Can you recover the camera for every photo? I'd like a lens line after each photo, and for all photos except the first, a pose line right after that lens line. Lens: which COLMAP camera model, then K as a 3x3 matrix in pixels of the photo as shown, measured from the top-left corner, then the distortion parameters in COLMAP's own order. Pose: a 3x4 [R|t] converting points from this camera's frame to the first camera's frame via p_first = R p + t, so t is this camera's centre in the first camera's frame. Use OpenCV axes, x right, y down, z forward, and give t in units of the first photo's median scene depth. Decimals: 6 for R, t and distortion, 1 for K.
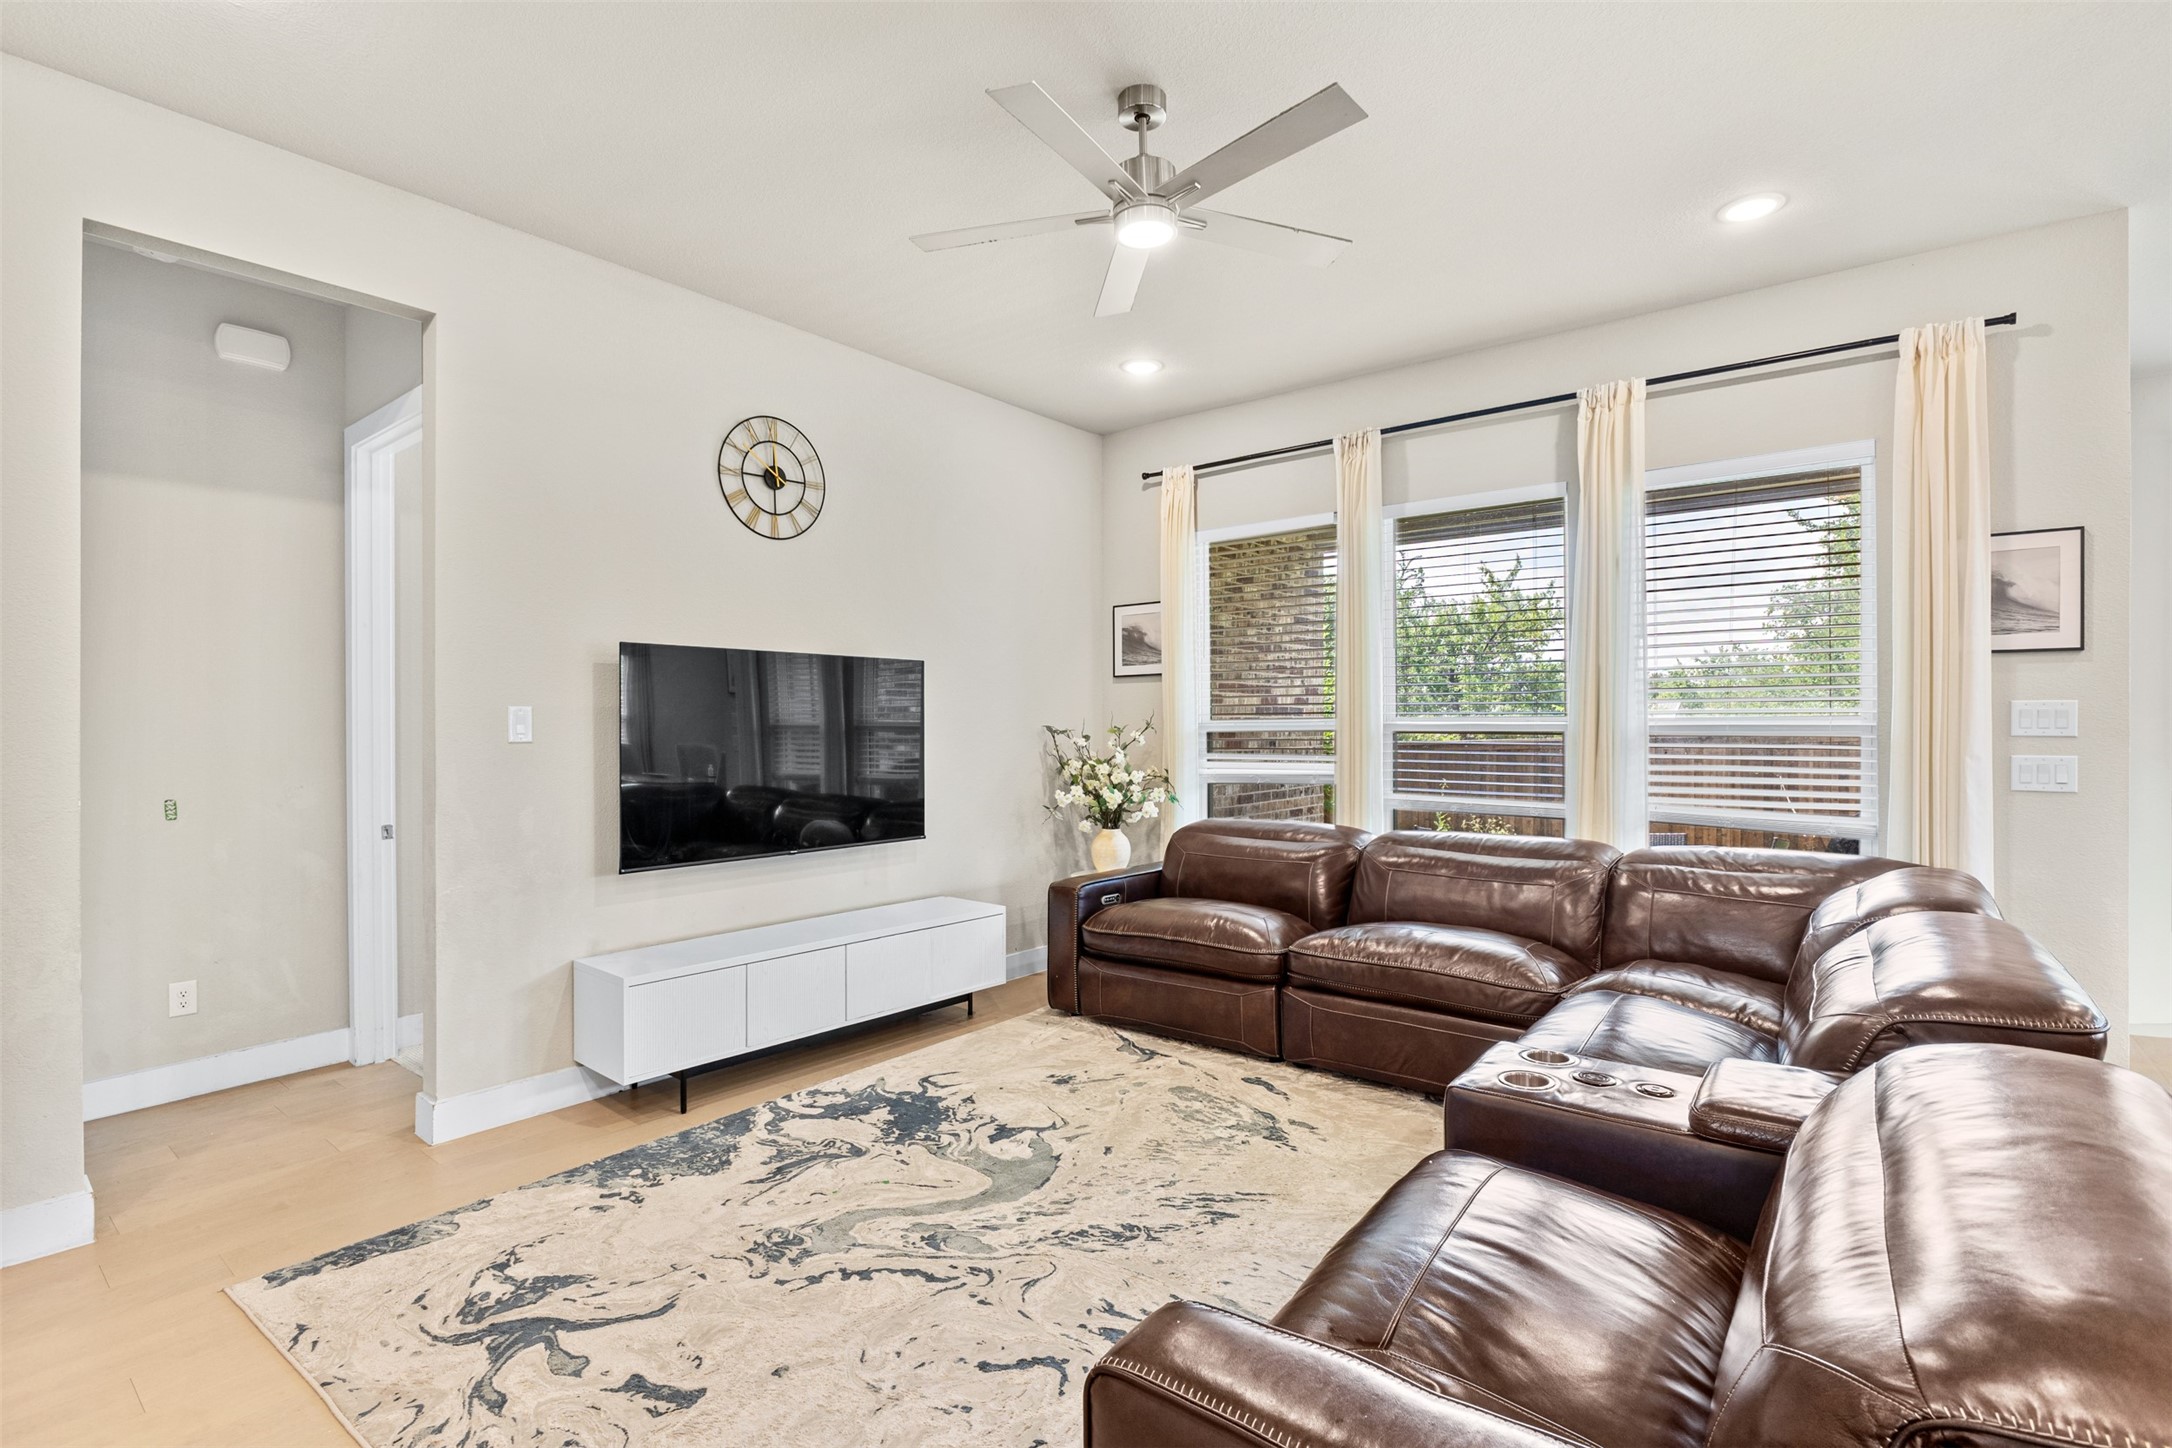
lens RADIAL K [[1021.1, 0, 1083.5], [0, 1021.1, 727.2], [0, 0, 1]] dist [-0.000935, -0.000962]
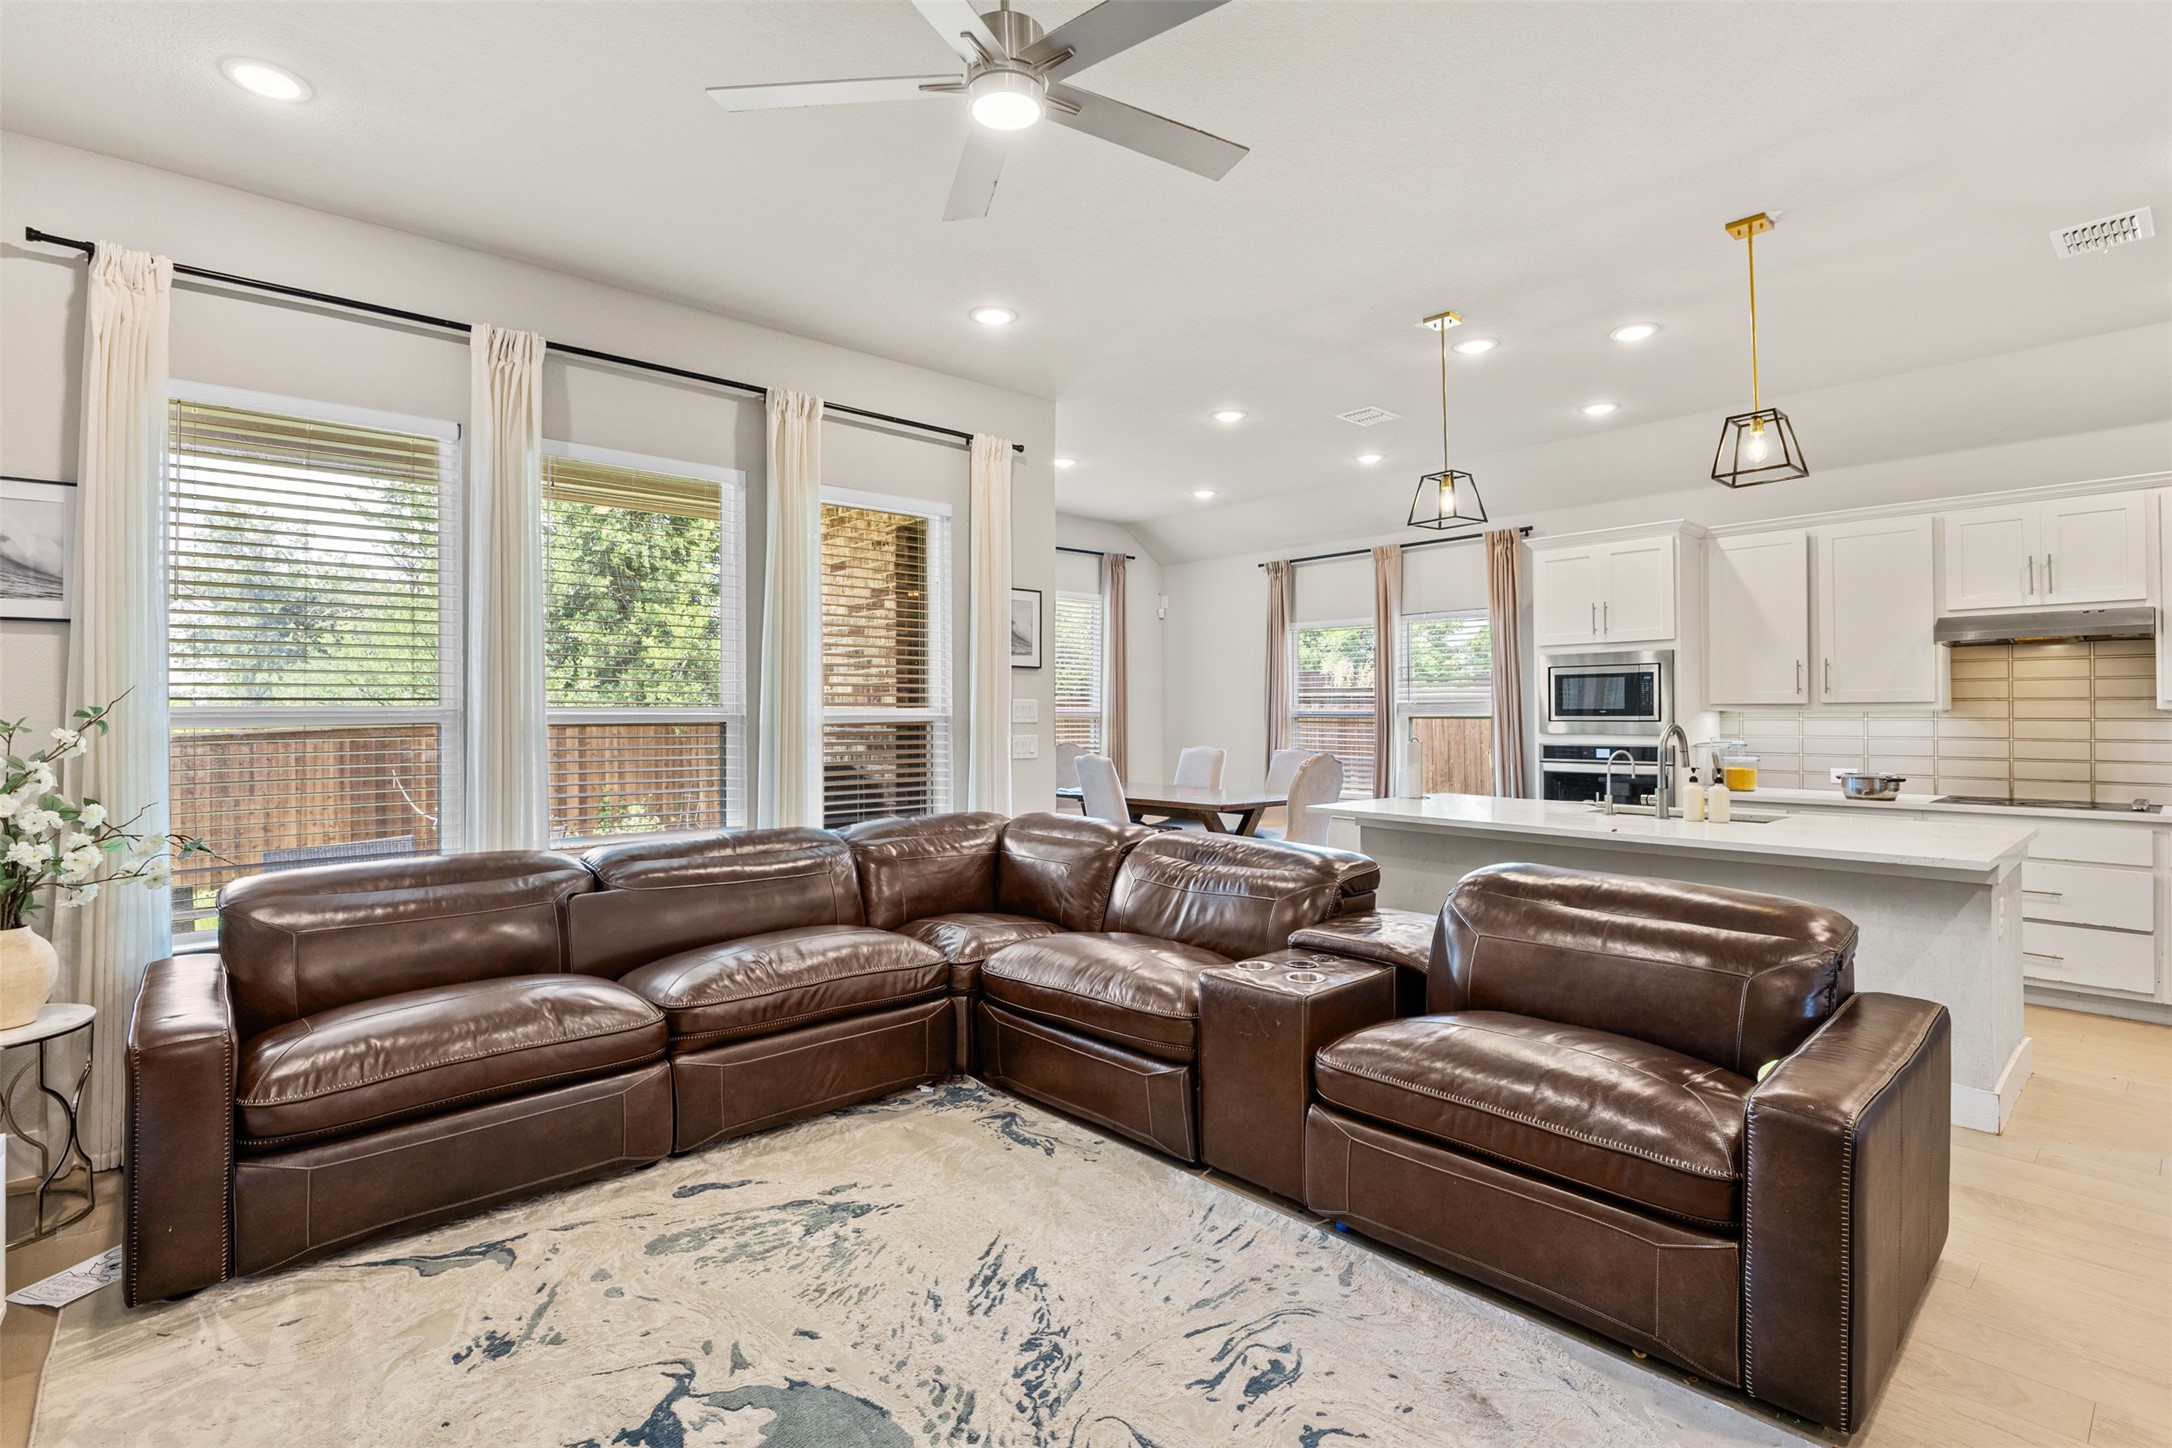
lens RADIAL K [[1021.1, 0, 1088.1], [0, 1021.1, 717.8], [0, 0, 1]] dist [-0.000935, -0.000962]
pose [[0.167339, -0.005741, 0.985883, -0.535861], [-0.000591, 0.999982, 0.005923, -0.008712], [-0.985899, -0.001574, 0.167332, 0.593029]]
